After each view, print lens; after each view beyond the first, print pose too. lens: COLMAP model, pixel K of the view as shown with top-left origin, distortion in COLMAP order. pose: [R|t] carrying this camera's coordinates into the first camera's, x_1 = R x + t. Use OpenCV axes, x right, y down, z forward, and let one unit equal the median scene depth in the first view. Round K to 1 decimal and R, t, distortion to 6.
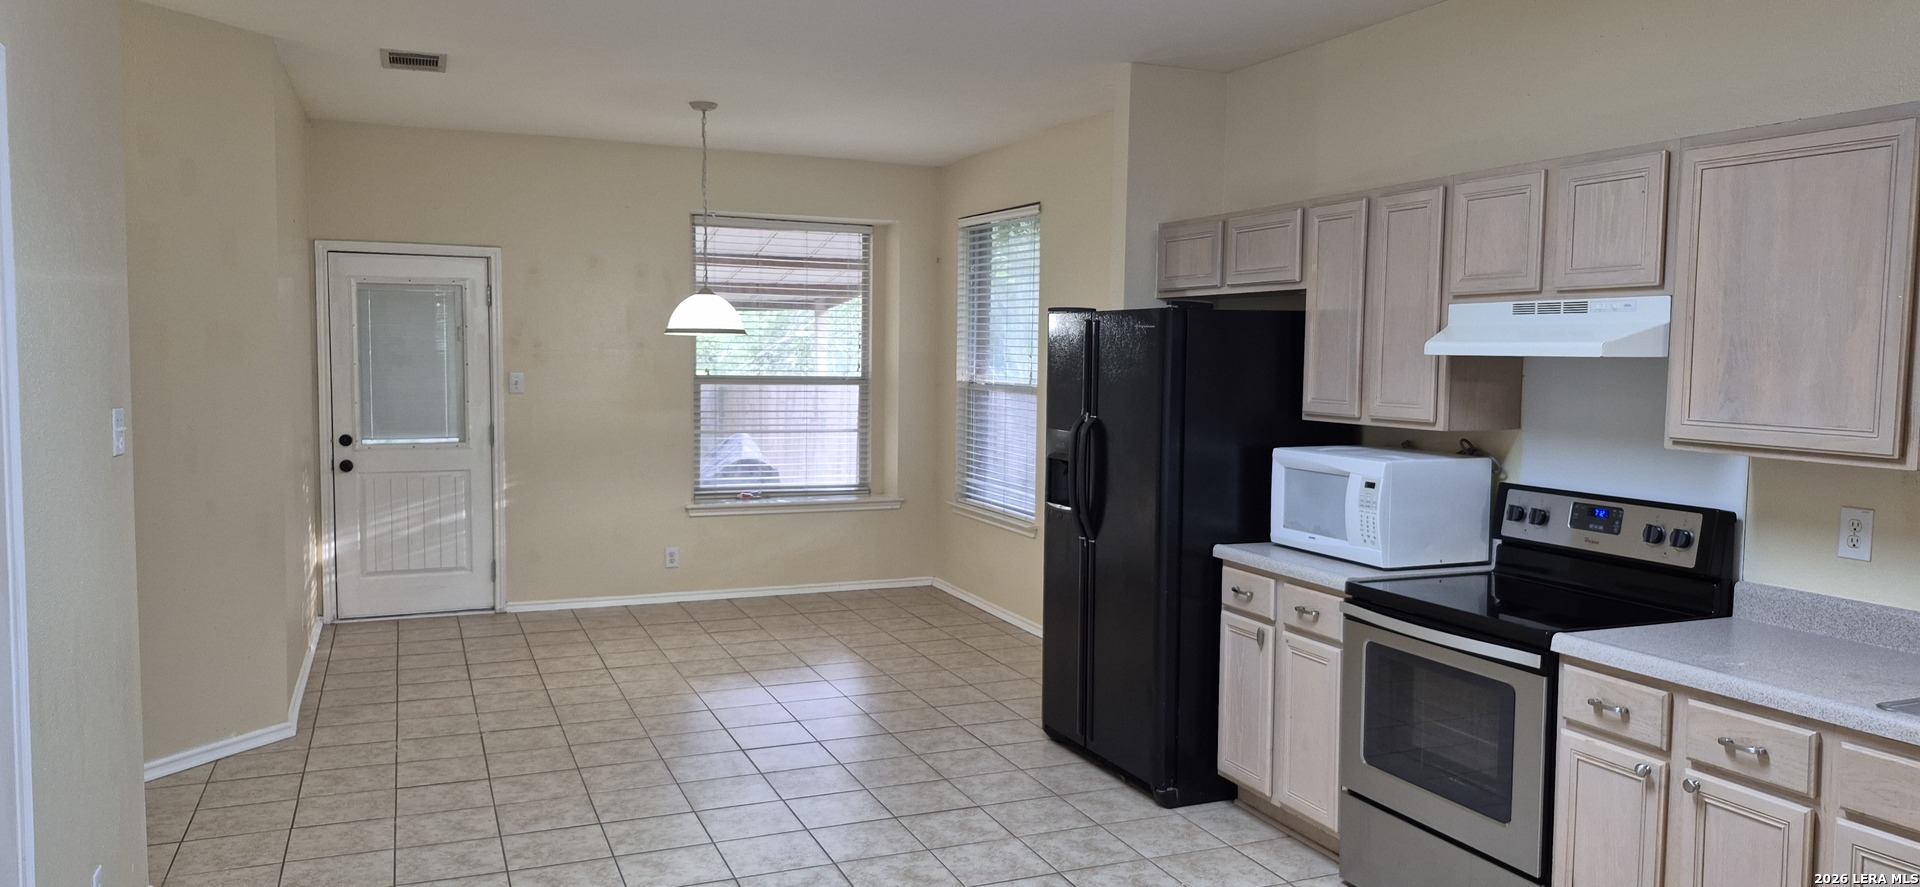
lens RADIAL K [[1341.4, 0, 963.6], [0, 1341.4, 434.2], [0, 0, 1]] dist [0.082772, -0.091236]
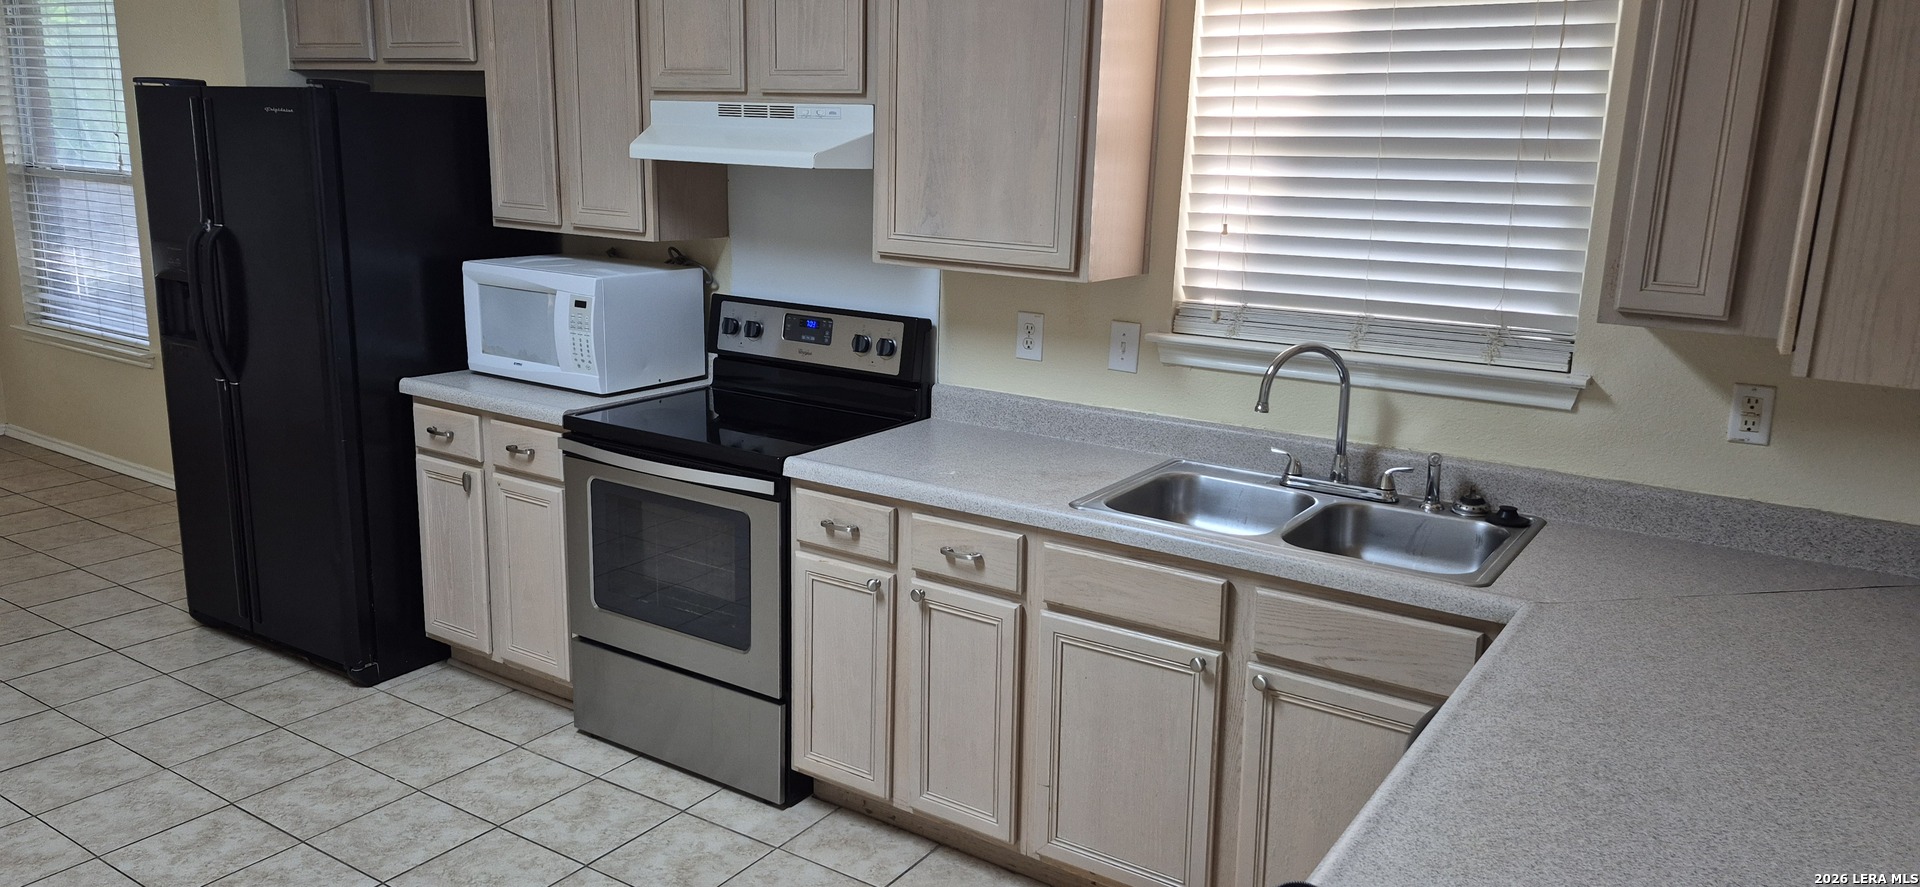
lens RADIAL K [[1341.4, 0, 963.6], [0, 1341.4, 434.2], [0, 0, 1]] dist [0.082772, -0.091236]
pose [[0.829974, -0.108742, 0.547100, 0.010482], [0.018558, 0.985654, 0.167757, -0.024353], [-0.557494, -0.129081, 0.820085, 0.109037]]
